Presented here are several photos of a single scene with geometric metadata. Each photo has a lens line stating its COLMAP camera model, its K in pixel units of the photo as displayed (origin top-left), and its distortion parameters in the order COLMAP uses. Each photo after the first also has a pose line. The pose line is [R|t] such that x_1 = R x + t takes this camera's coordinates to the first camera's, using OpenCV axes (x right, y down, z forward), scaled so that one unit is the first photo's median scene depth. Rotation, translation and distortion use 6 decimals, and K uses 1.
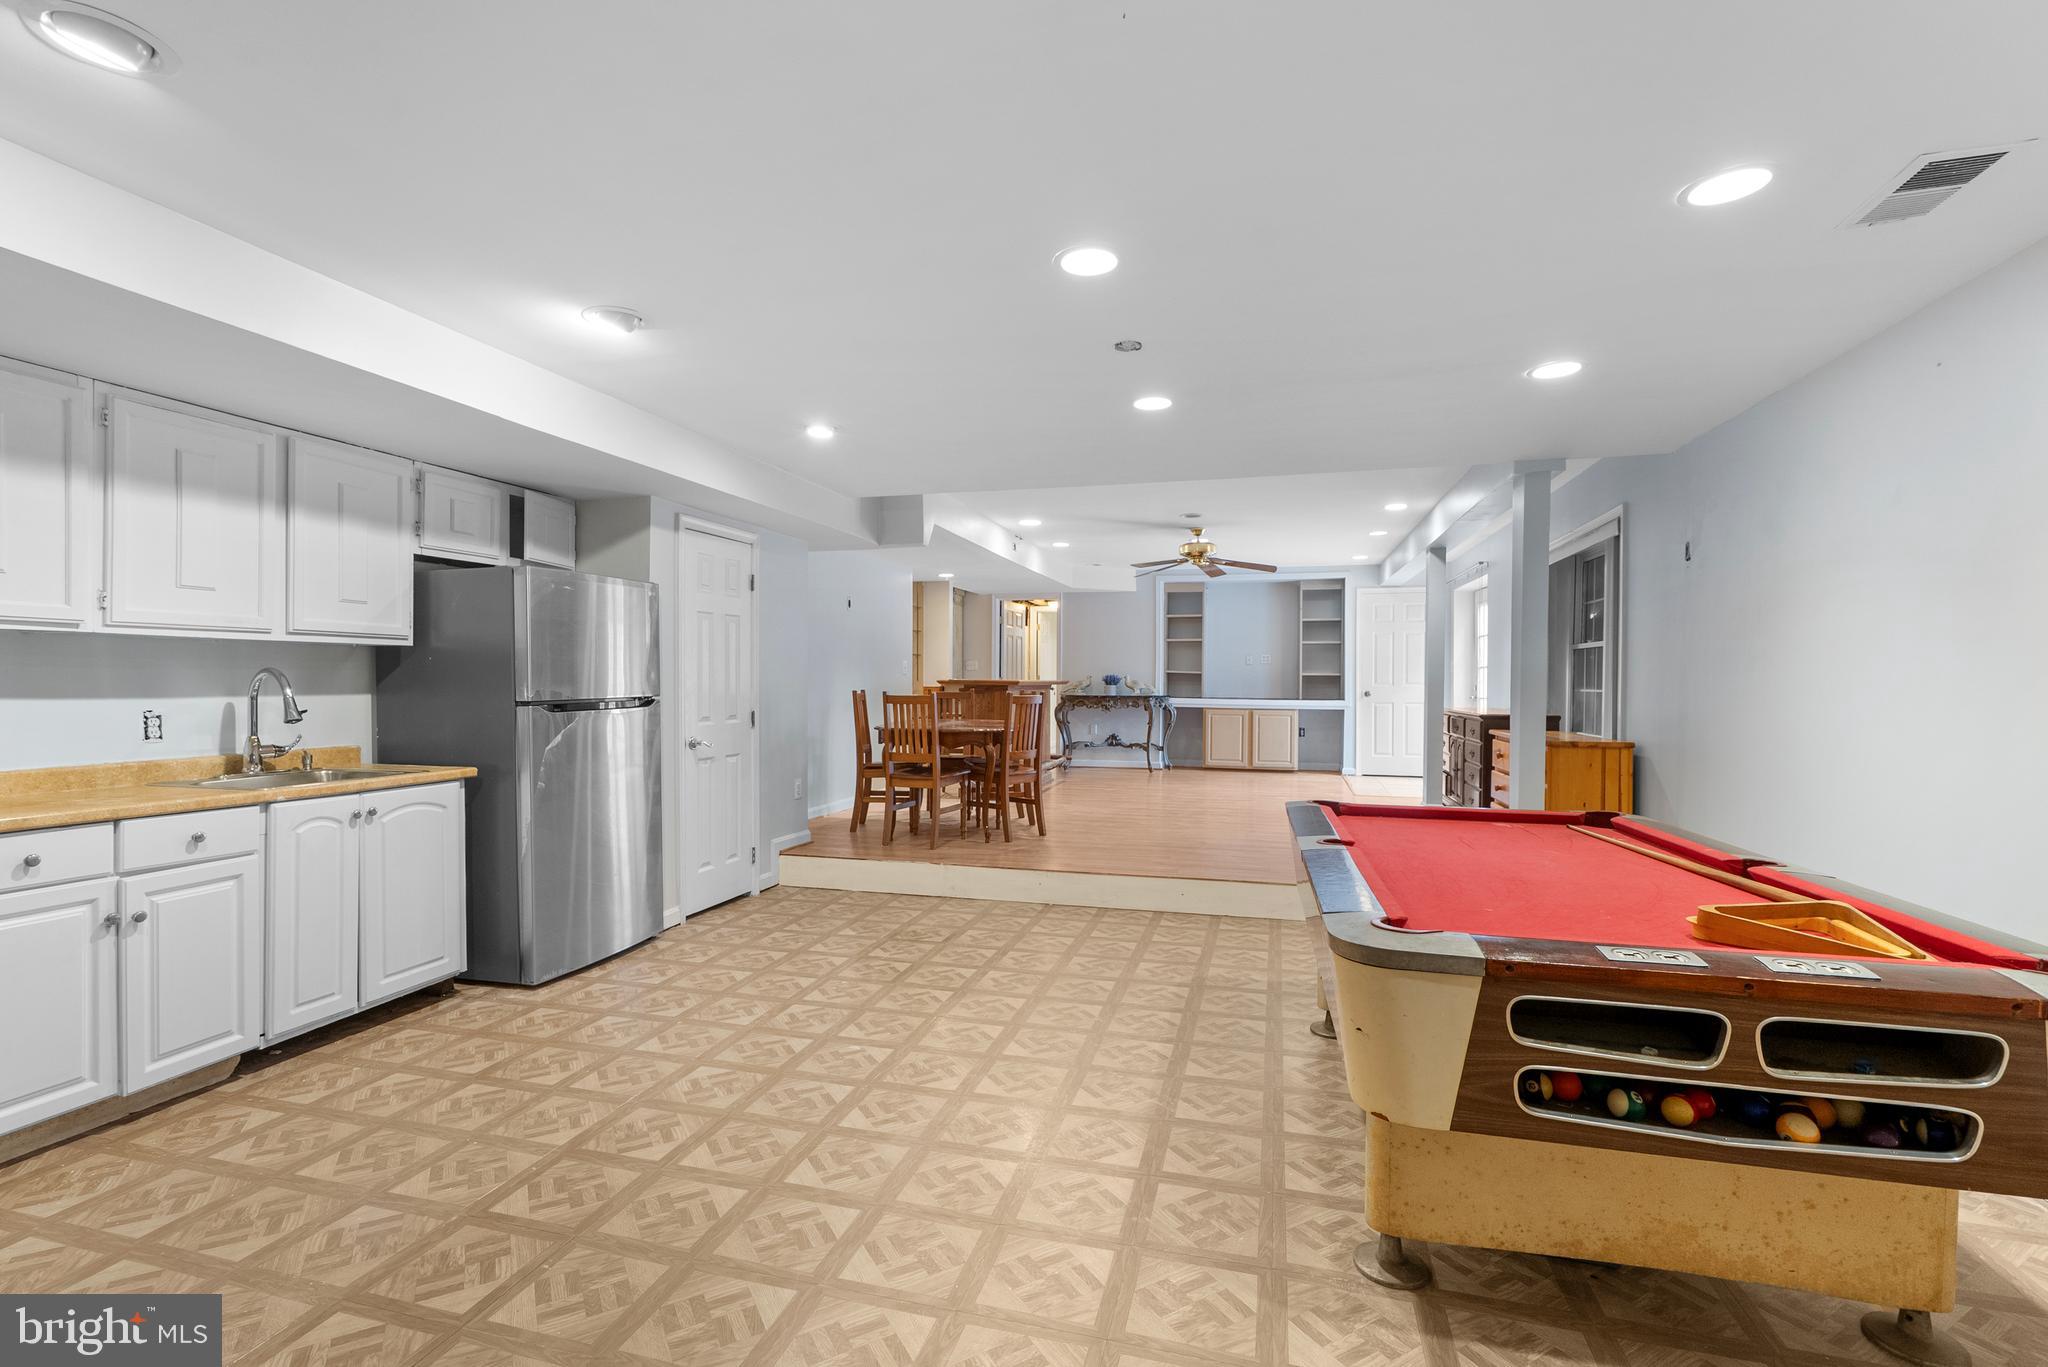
lens RADIAL K [[934.7, 0, 1011.0], [0, 934.7, 675.4], [0, 0, 1]] dist [-0.004408, 0.003245]
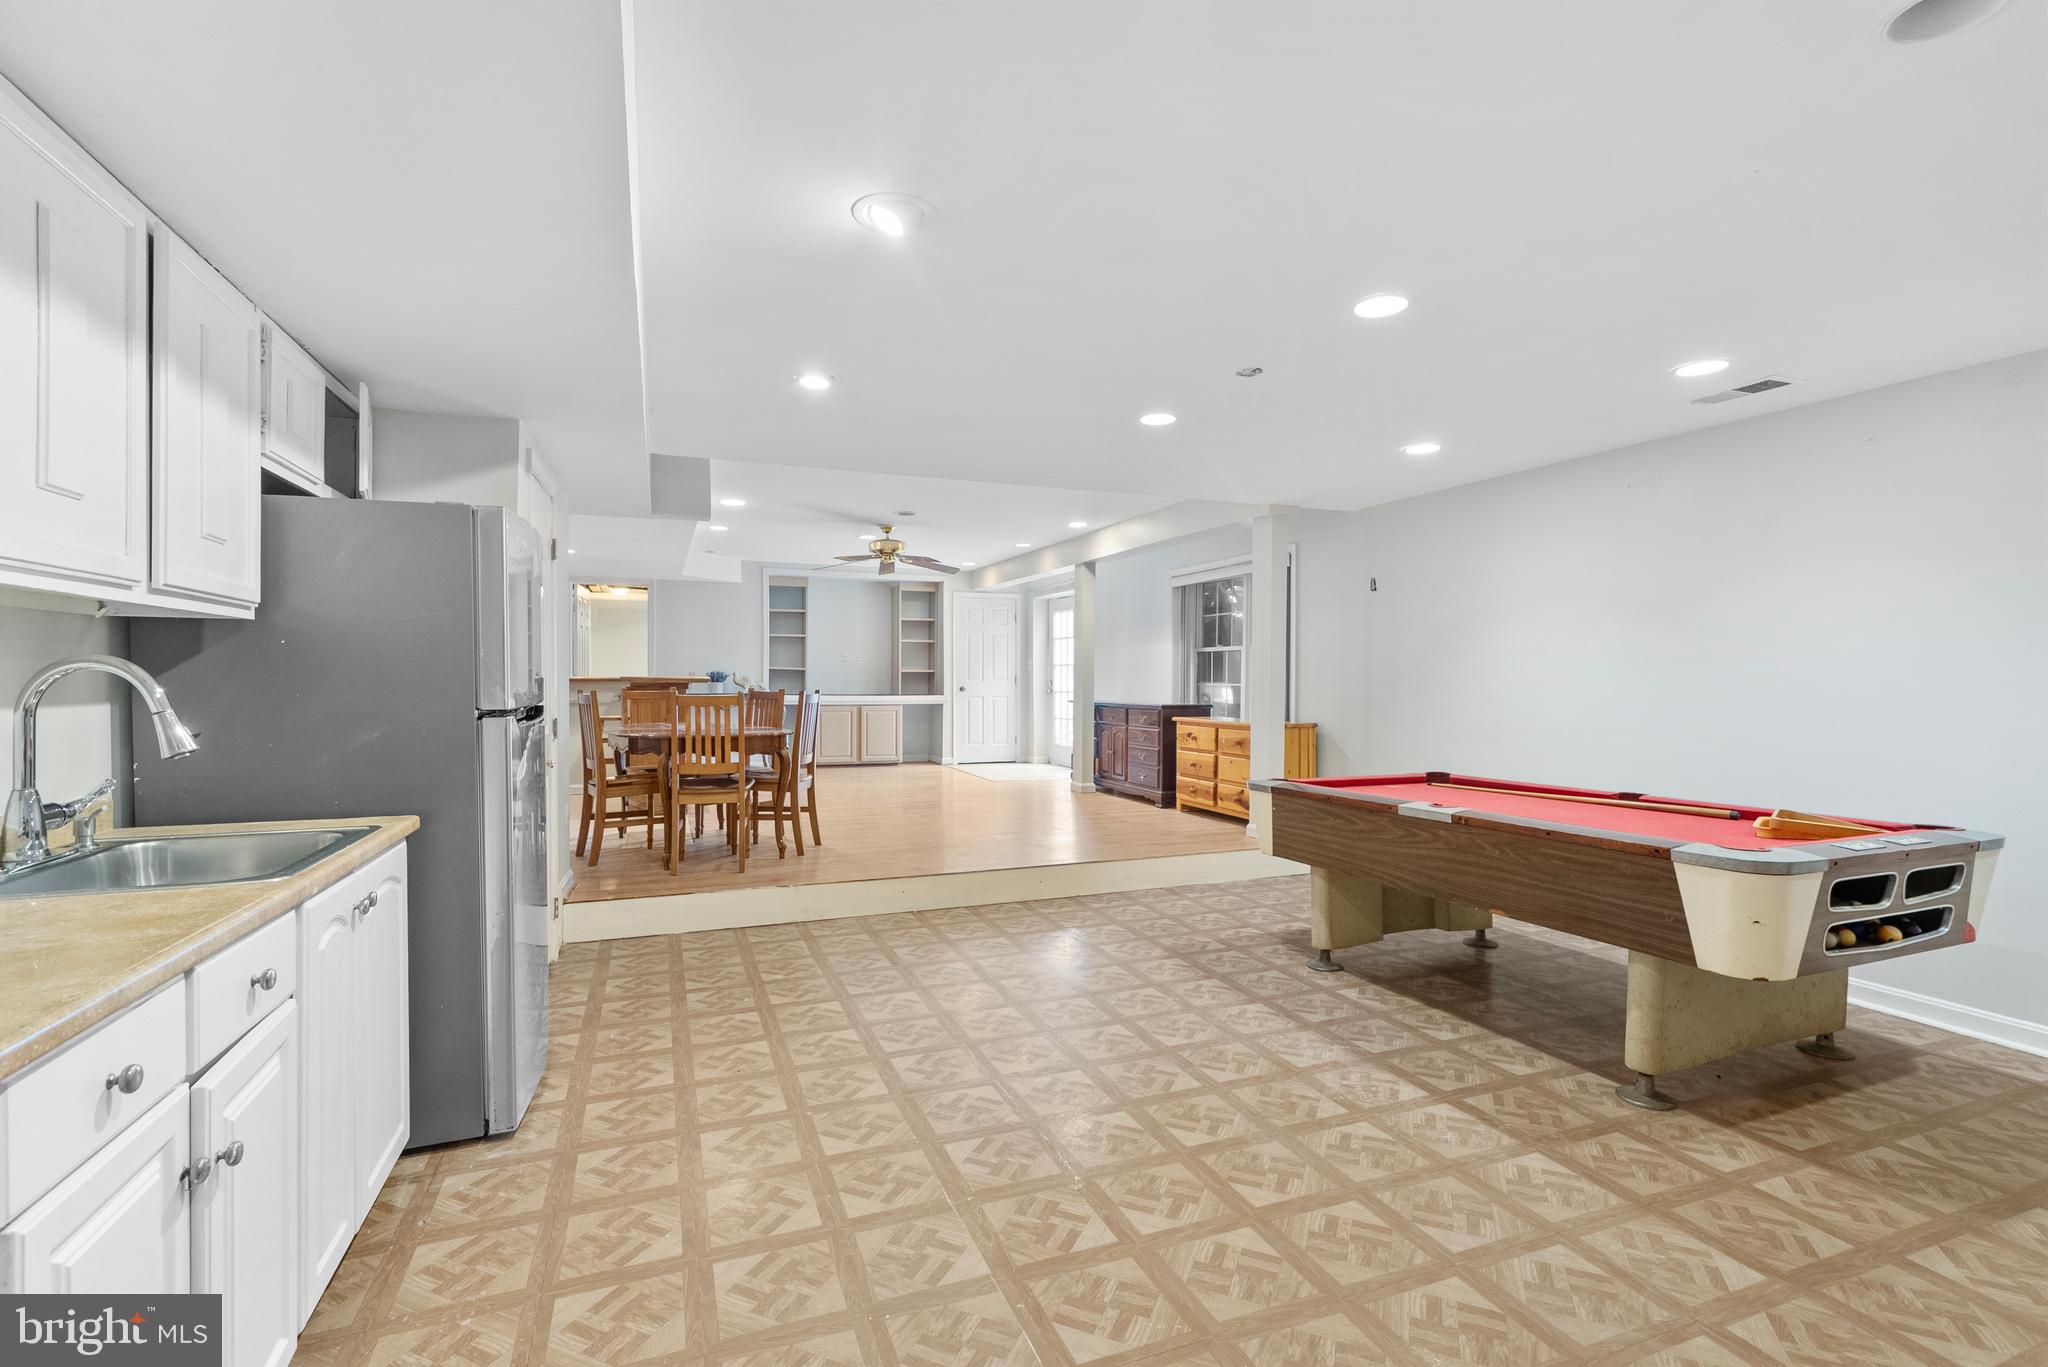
lens RADIAL K [[934.7, 0, 1016.6], [0, 934.7, 671.7], [0, 0, 1]] dist [-0.004408, 0.003245]
pose [[0.797504, 0.002471, 0.603308, -0.569058], [-0.002642, 0.999996, -0.000602, -0.000282], [-0.603308, -0.001114, 0.797508, 0.220092]]
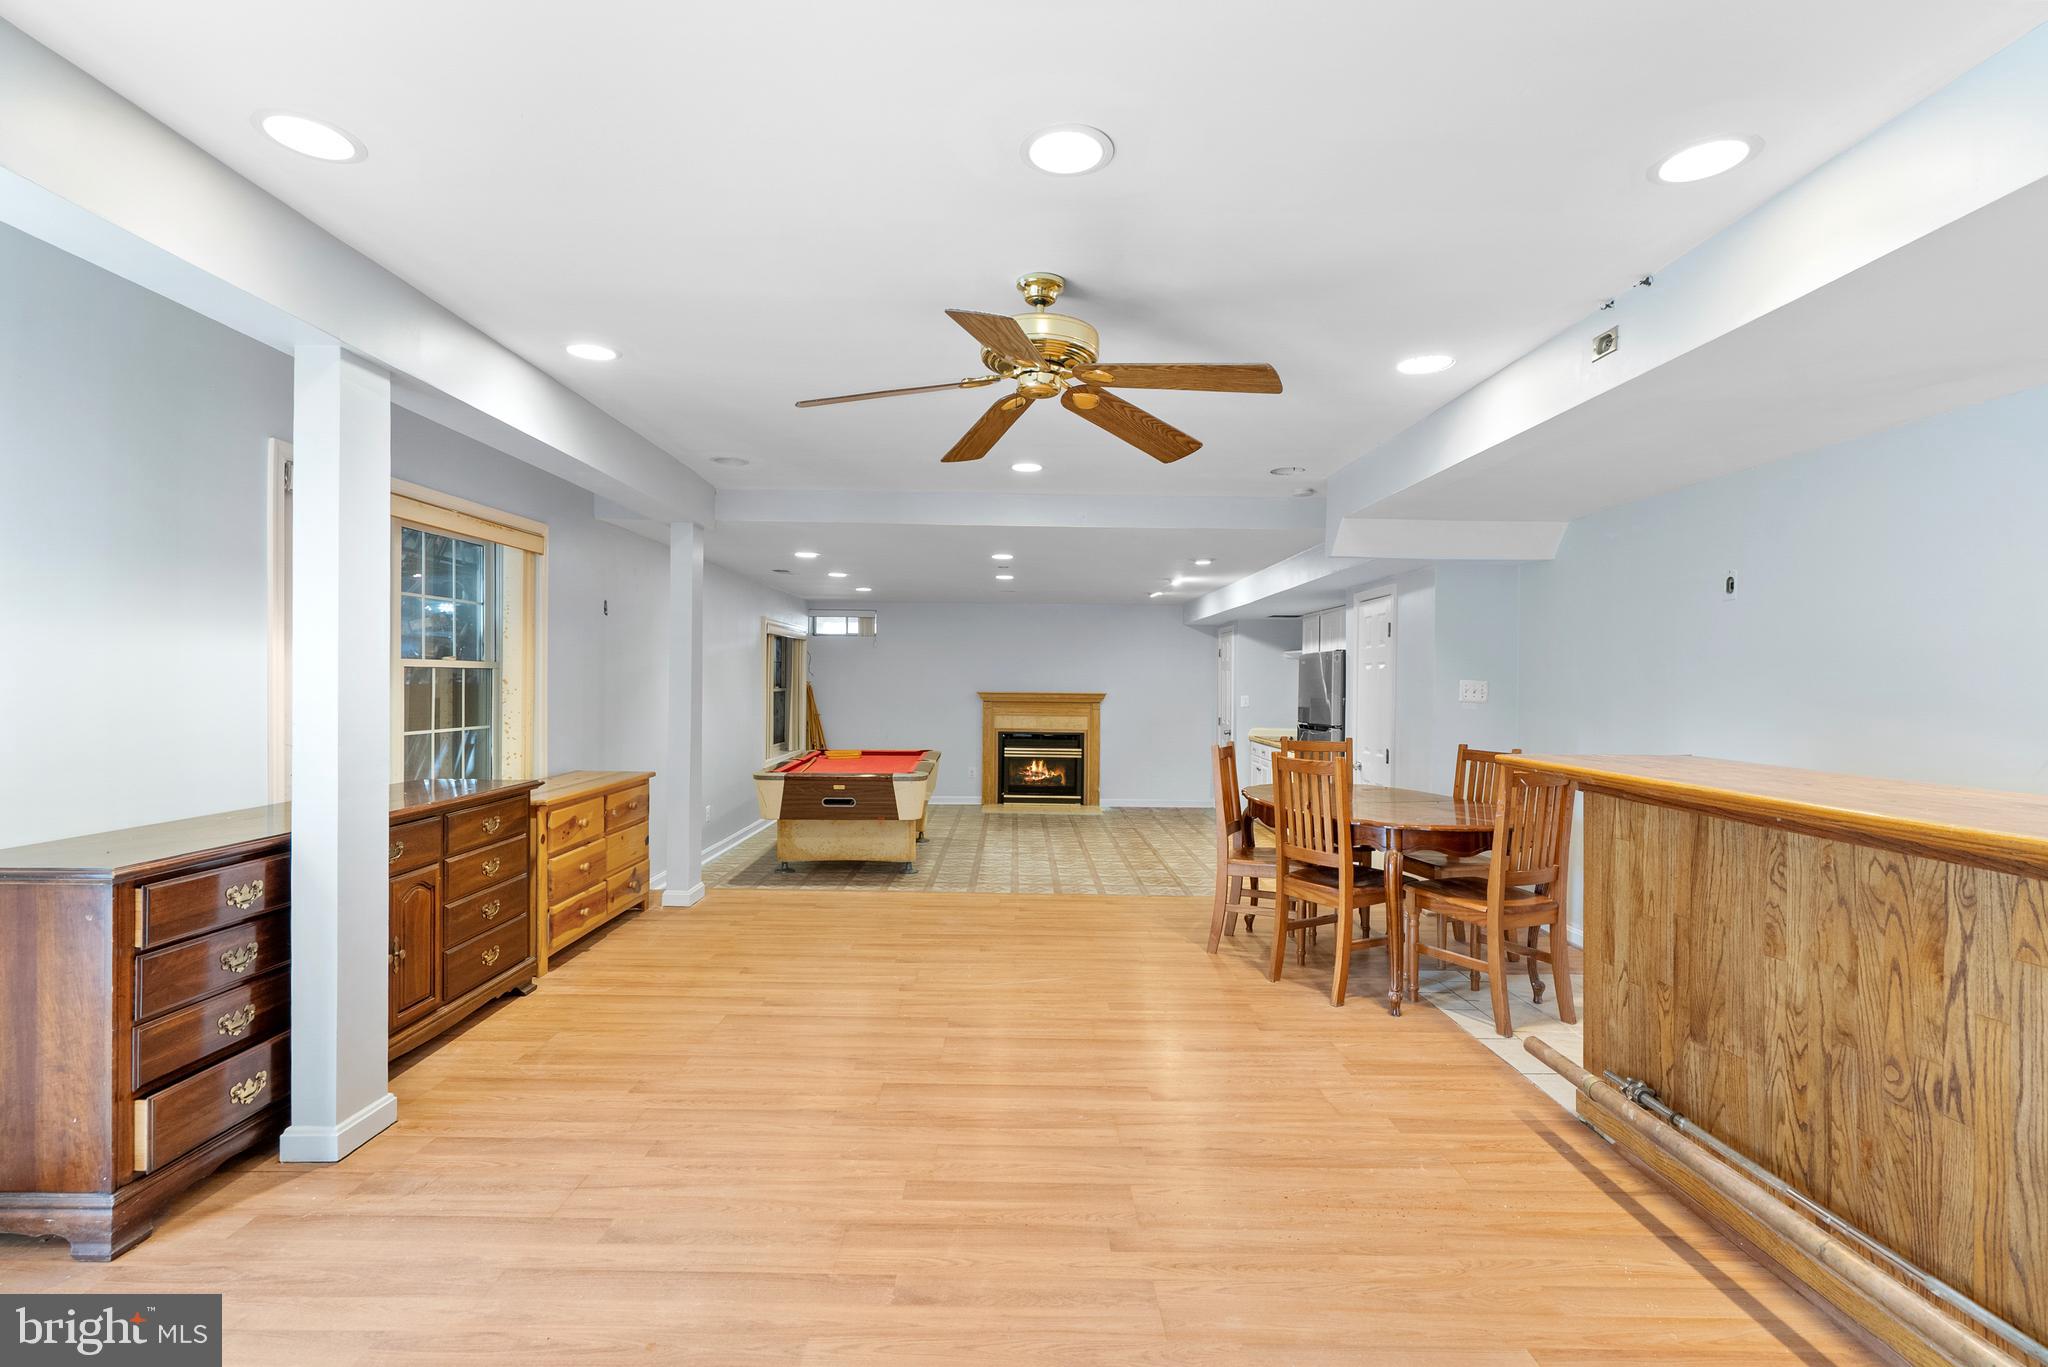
lens RADIAL K [[934.7, 0, 998.3], [0, 934.7, 689.7], [0, 0, 1]] dist [-0.004408, 0.003245]
pose [[-0.966673, -0.014604, -0.255597, 0.564568], [-0.016517, 0.999849, 0.005338, -0.037151], [0.255481, 0.009381, -0.966769, 2.507591]]
